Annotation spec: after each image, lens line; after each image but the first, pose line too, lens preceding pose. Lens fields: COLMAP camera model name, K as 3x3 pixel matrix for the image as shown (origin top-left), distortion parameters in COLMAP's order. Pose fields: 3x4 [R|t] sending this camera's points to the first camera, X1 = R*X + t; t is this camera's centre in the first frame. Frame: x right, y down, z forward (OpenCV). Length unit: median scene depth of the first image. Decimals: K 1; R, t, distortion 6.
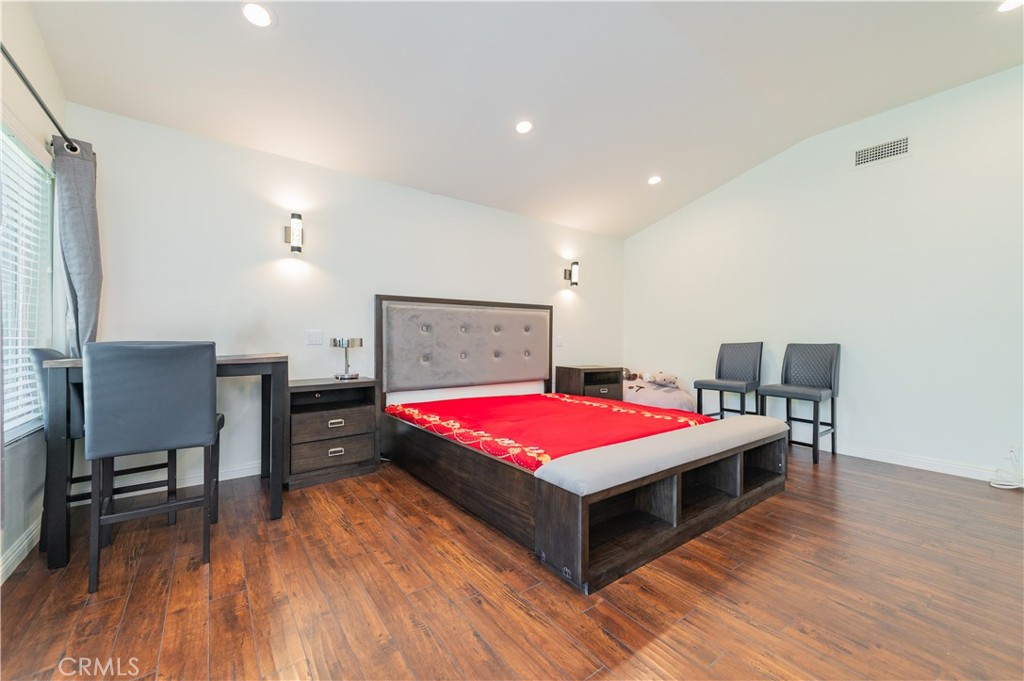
lens RADIAL K [[404.9, 0, 514.8], [0, 404.9, 341.2], [0, 0, 1]] dist [0.013912, -0.001557]
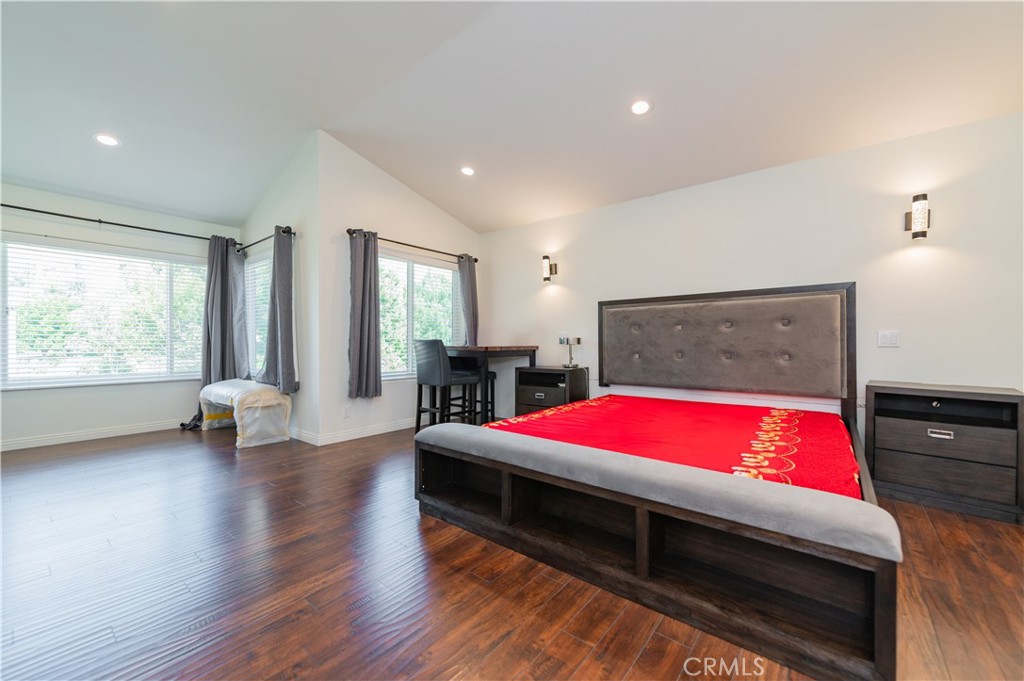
lens RADIAL K [[404.9, 0, 512.0], [0, 404.9, 341.9], [0, 0, 1]] dist [0.013912, -0.001557]
pose [[0.236770, -0.009923, -0.971515, 0.735013], [-0.009480, 0.999877, -0.012523, 0.022262], [0.971519, 0.012175, 0.236647, 0.435417]]
